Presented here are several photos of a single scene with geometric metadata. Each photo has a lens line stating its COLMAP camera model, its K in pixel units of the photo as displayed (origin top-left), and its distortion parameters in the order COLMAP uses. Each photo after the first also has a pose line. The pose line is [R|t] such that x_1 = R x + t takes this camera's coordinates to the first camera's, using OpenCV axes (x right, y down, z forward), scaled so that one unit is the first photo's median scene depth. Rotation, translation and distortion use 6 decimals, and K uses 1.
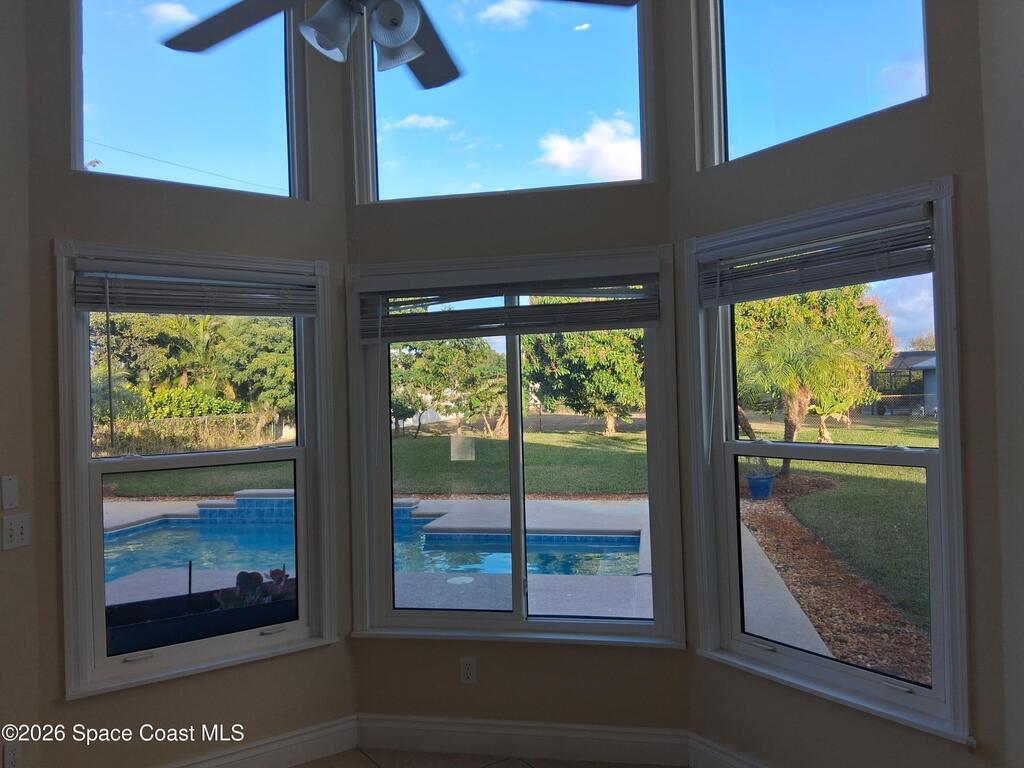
lens RADIAL K [[766.1, 0, 512.0], [0, 766.1, 384.0], [0, 0, 1]] dist [0.145722, -0.248238]
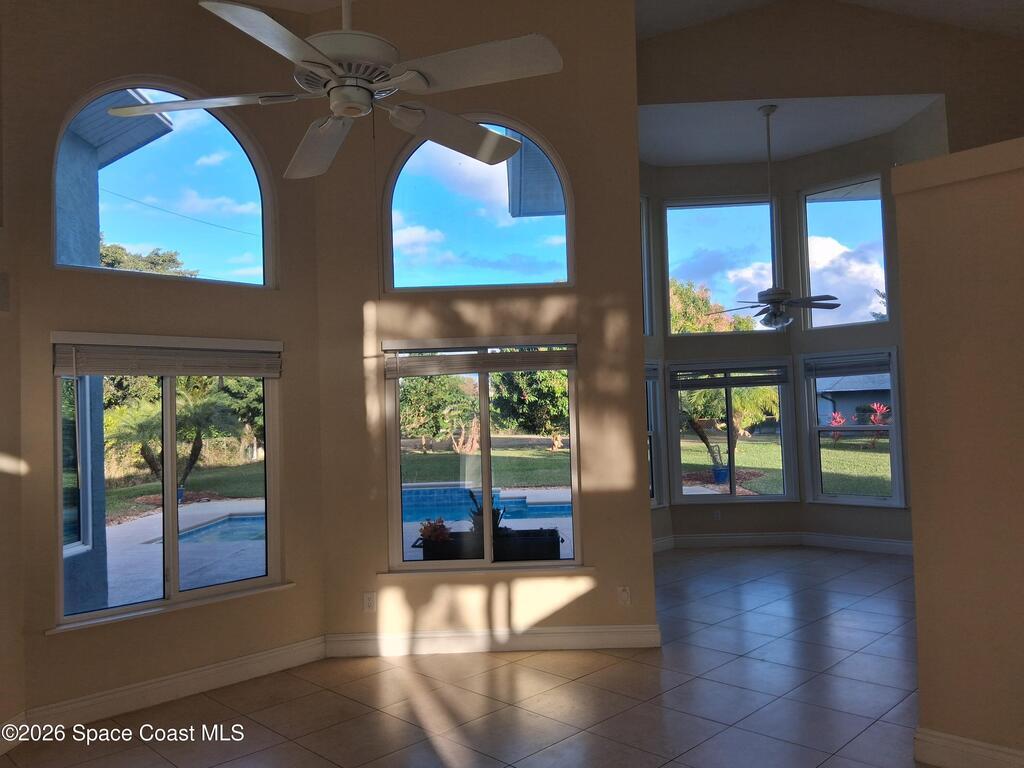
lens RADIAL K [[766.1, 0, 512.0], [0, 766.1, 384.0], [0, 0, 1]] dist [0.145722, -0.248238]
pose [[0.985745, 0.000075, 0.168246, -0.175101], [0.005463, 0.999458, -0.032454, 0.000703], [-0.168157, 0.032911, 0.985211, -0.219324]]
